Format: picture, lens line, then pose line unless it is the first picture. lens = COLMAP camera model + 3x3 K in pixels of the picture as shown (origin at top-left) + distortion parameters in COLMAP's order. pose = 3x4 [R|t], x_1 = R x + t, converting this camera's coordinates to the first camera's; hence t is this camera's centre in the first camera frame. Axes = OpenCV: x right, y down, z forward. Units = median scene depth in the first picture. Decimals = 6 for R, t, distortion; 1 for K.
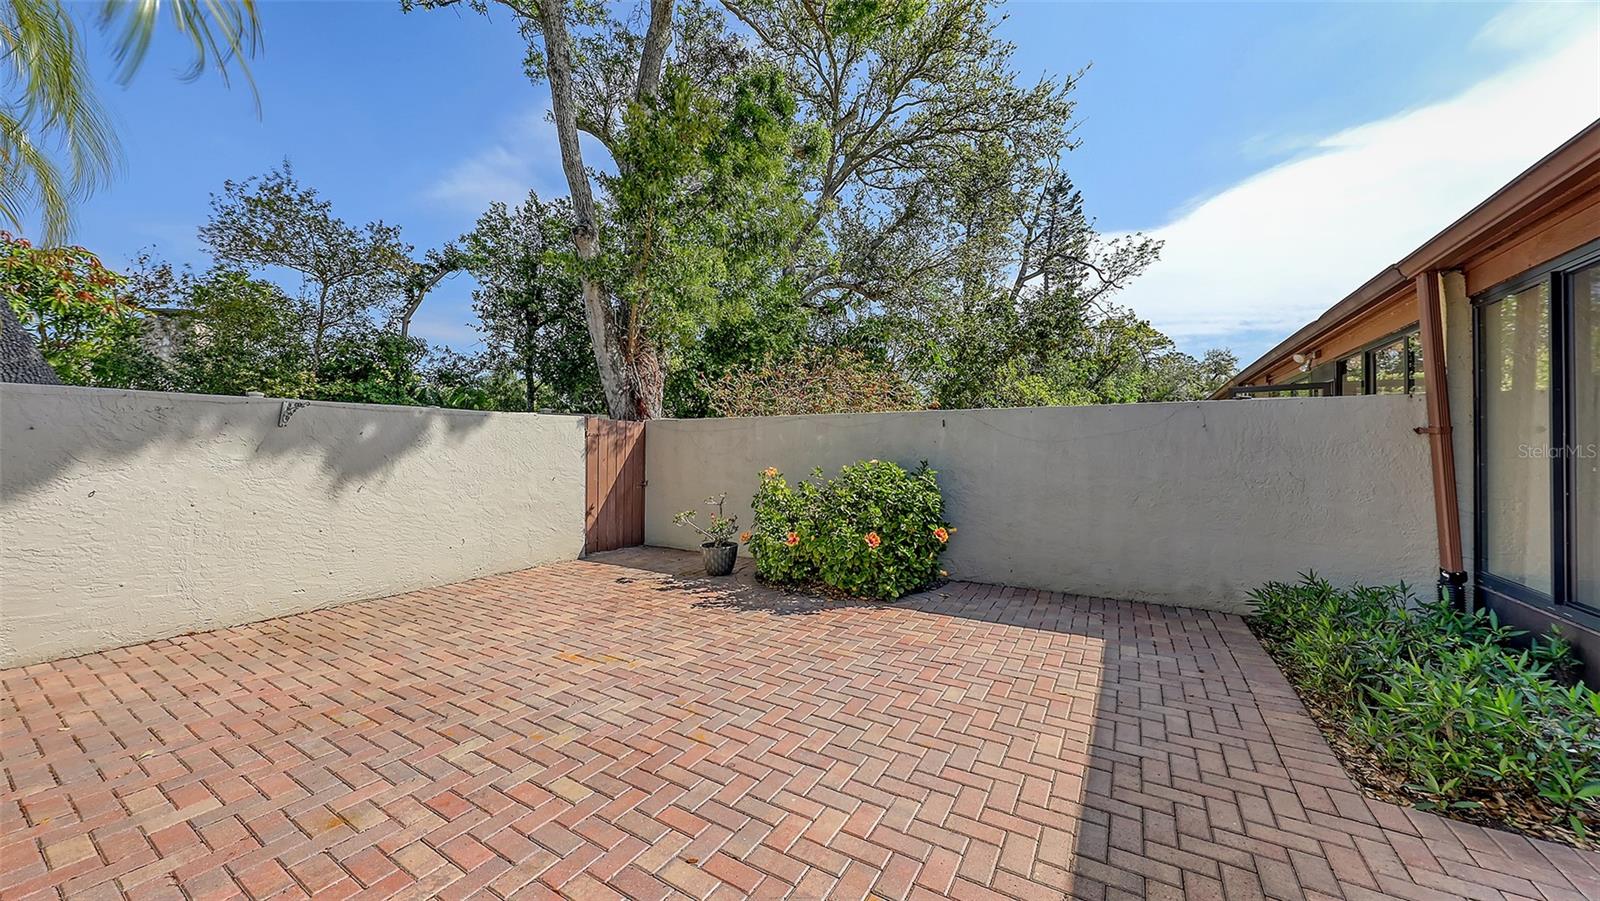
lens RADIAL K [[569.9, 0, 804.0], [0, 569.9, 441.3], [0, 0, 1]] dist [0.005484, -0.001425]
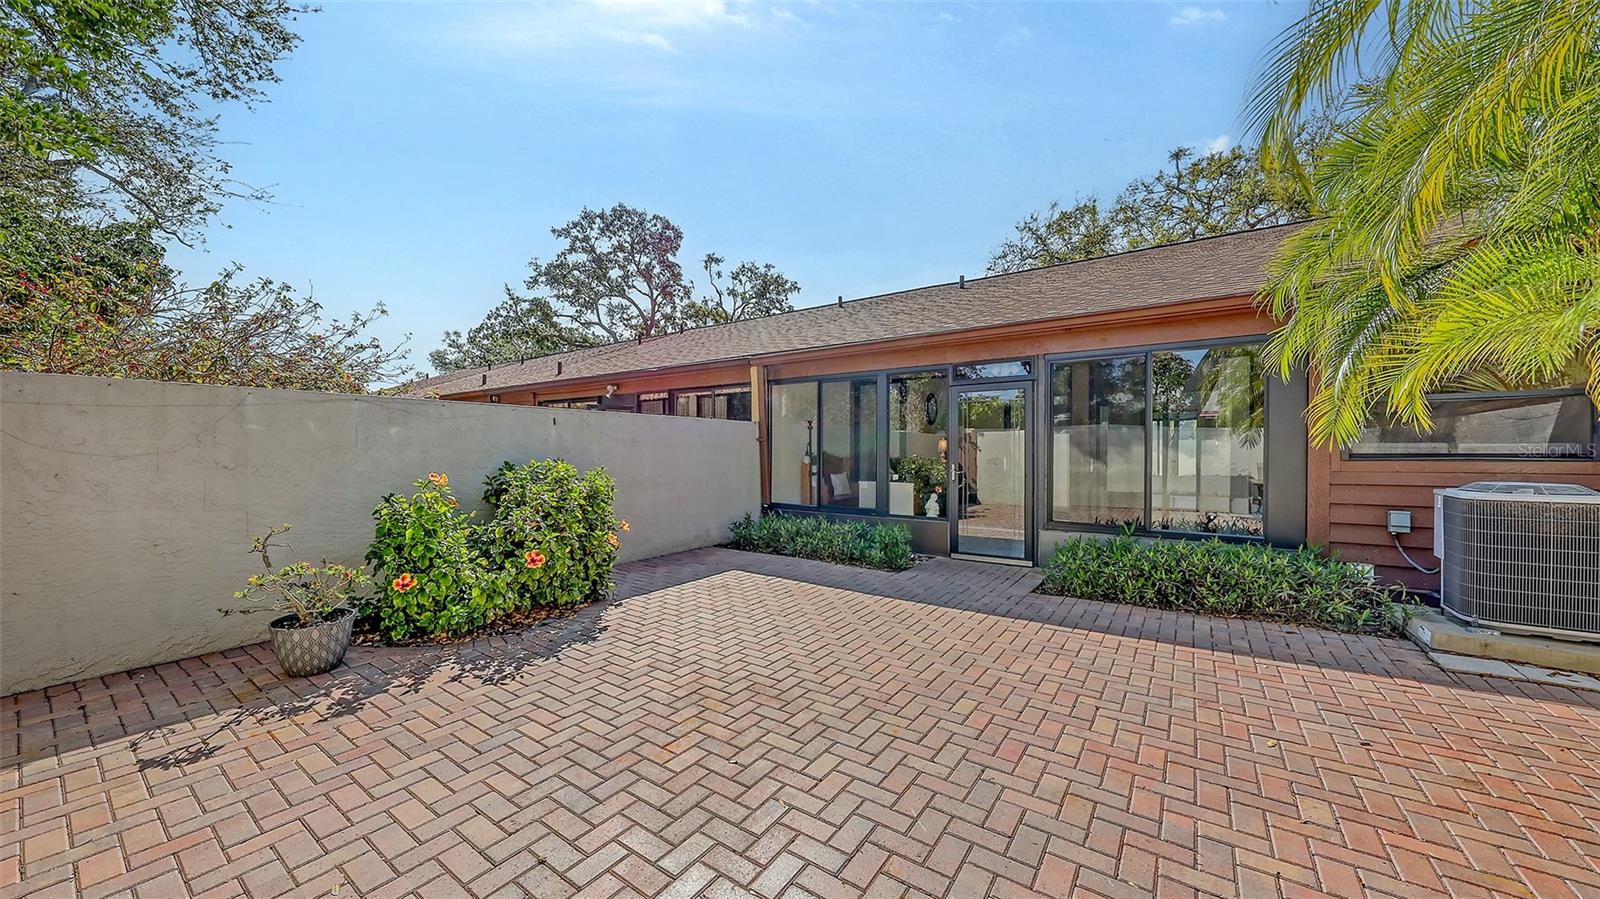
lens RADIAL K [[569.9, 0, 778.0], [0, 569.9, 446.2], [0, 0, 1]] dist [0.005484, -0.001425]
pose [[0.089432, -0.000756, 0.995993, -0.847389], [-0.010772, 0.999940, 0.001727, 0.006796], [-0.995935, -0.010884, 0.089419, 0.631432]]
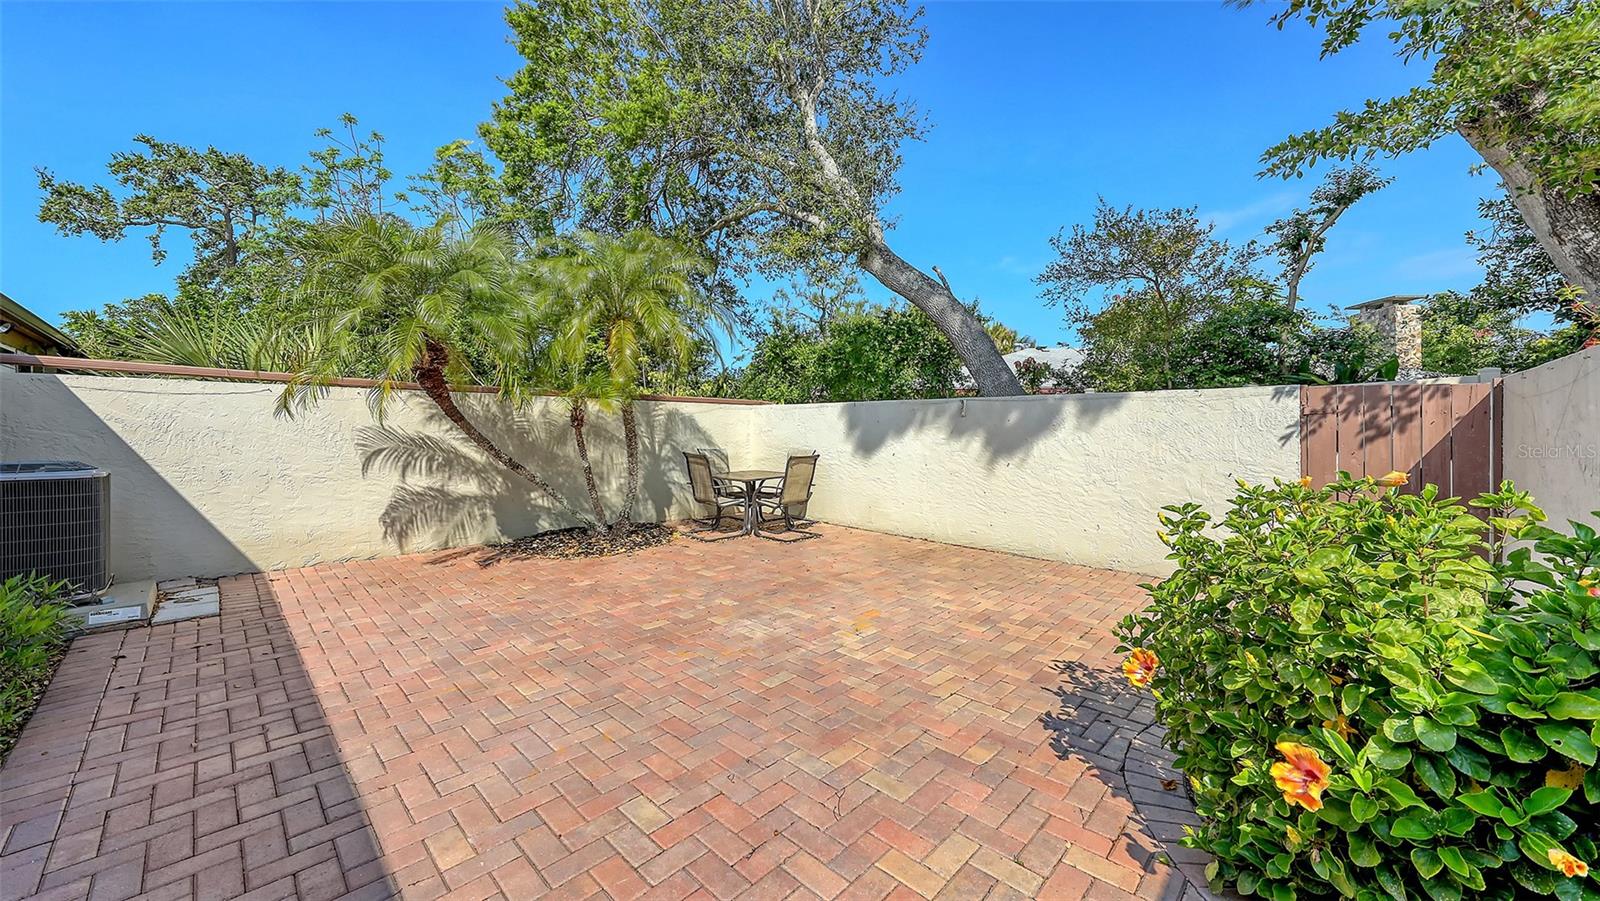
lens RADIAL K [[569.9, 0, 797.4], [0, 569.9, 425.4], [0, 0, 1]] dist [0.005484, -0.001425]
pose [[-0.236068, -0.012538, -0.971656, 0.561242], [0.004192, 0.999894, -0.013920, 0.014332], [0.971728, -0.007359, -0.235990, 0.872185]]
